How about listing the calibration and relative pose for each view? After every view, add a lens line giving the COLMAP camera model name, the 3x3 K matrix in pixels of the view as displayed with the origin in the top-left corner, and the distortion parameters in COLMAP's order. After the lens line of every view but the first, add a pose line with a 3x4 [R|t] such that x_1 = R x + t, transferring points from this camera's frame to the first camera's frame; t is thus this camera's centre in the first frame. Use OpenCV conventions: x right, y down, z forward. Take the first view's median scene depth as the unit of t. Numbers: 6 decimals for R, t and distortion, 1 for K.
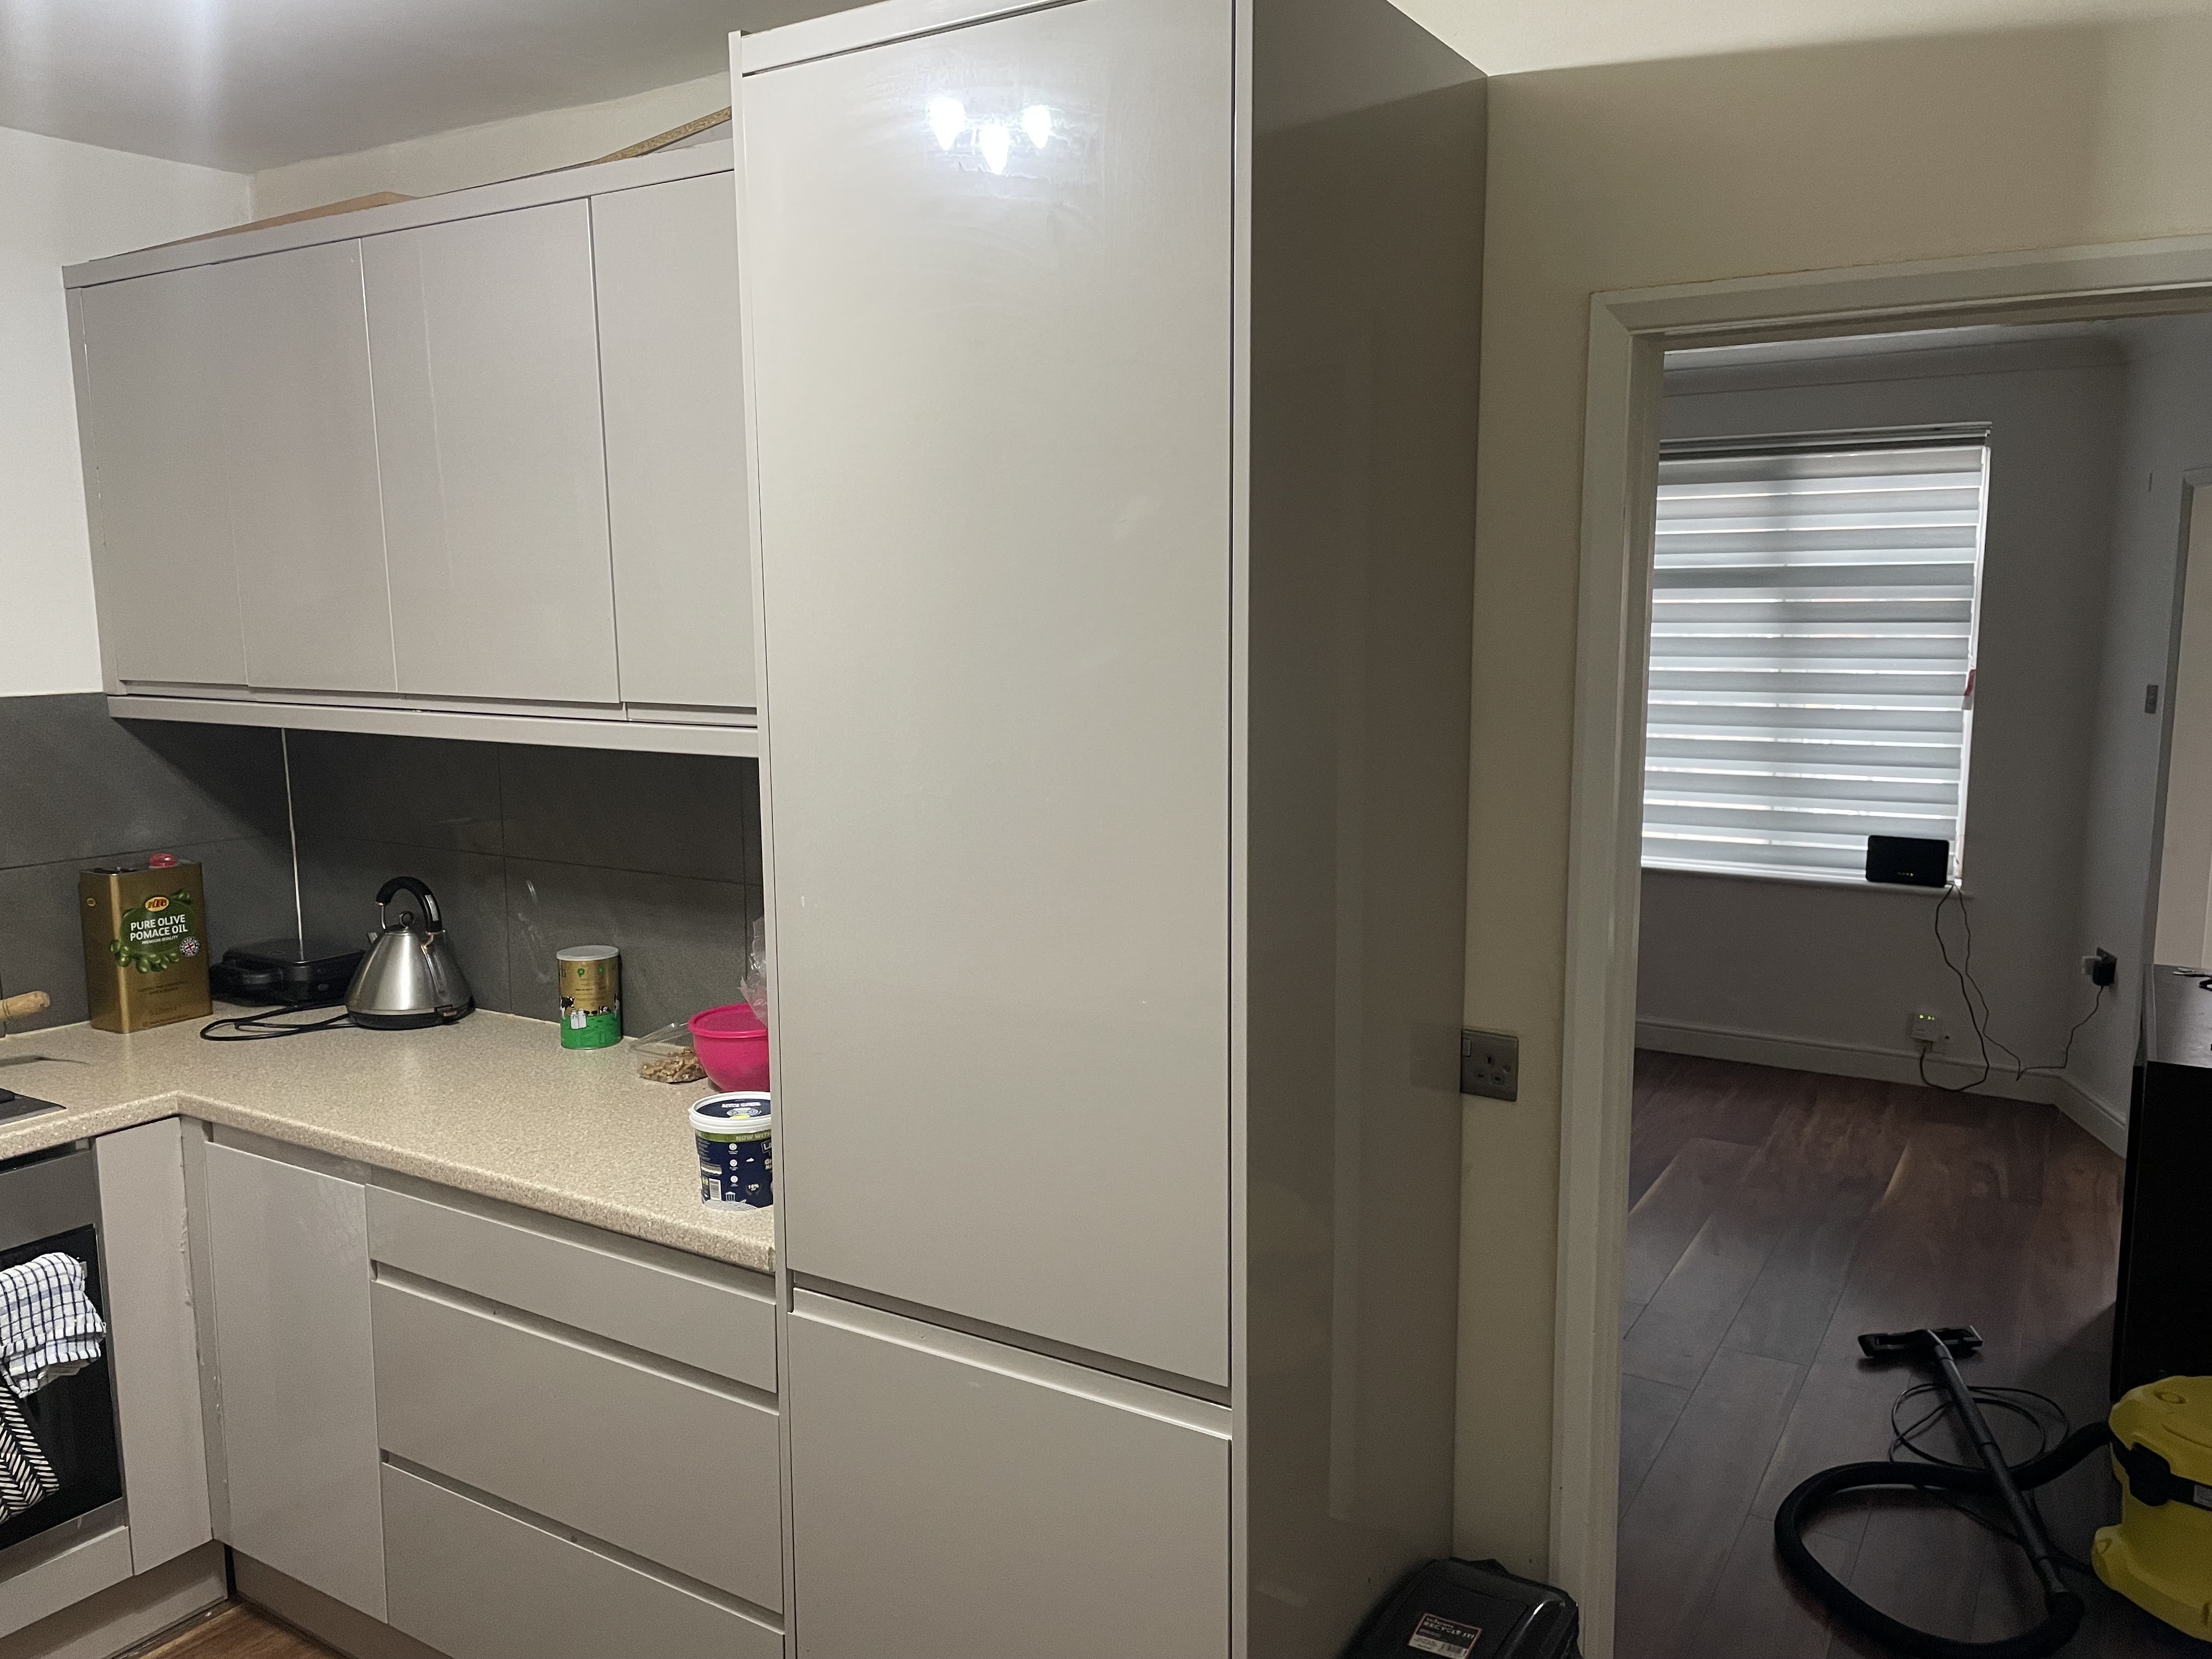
lens RADIAL K [[1678.6, 0, 1103.3], [0, 1678.6, 825.5], [0, 0, 1]] dist [0.073790, -0.102340]
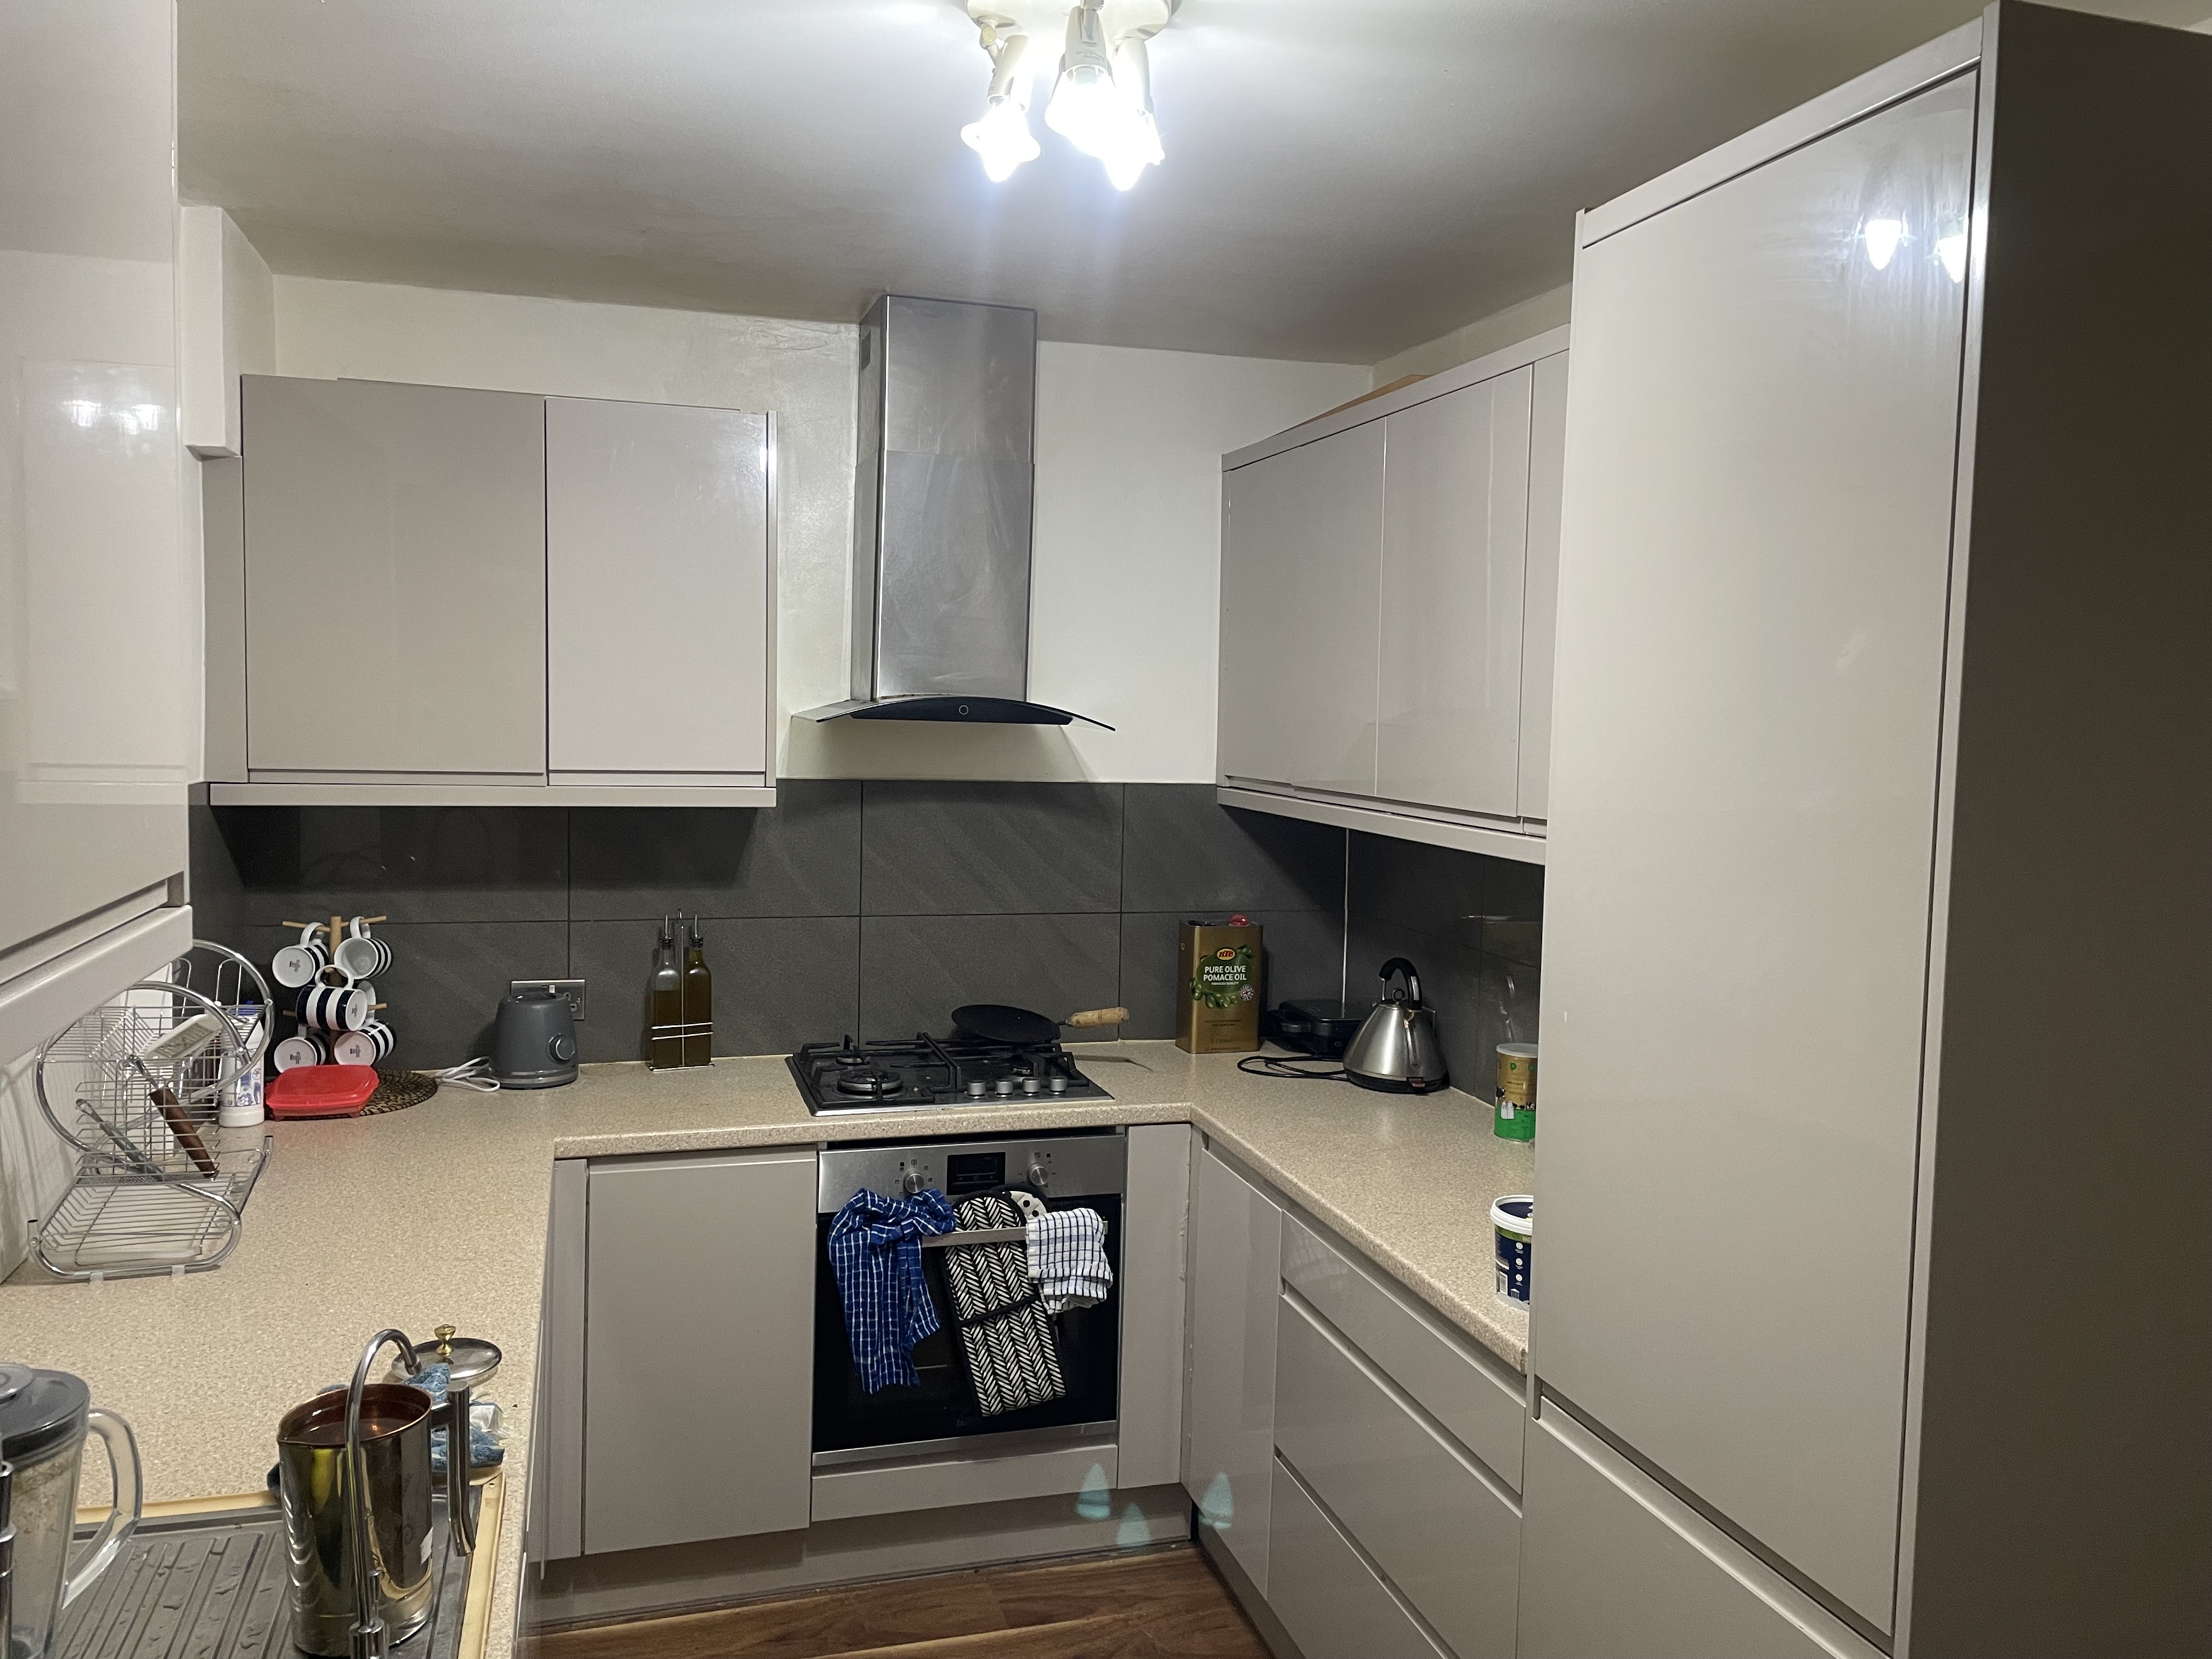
lens RADIAL K [[1649.9, 0, 1105.4], [0, 1649.9, 803.1], [0, 0, 1]] dist [0.036013, -0.005582]
pose [[0.750240, 0.067298, -0.657732, 0.192242], [-0.121660, 0.991871, -0.037285, -0.009003], [0.649876, 0.107993, 0.752329, 0.027445]]
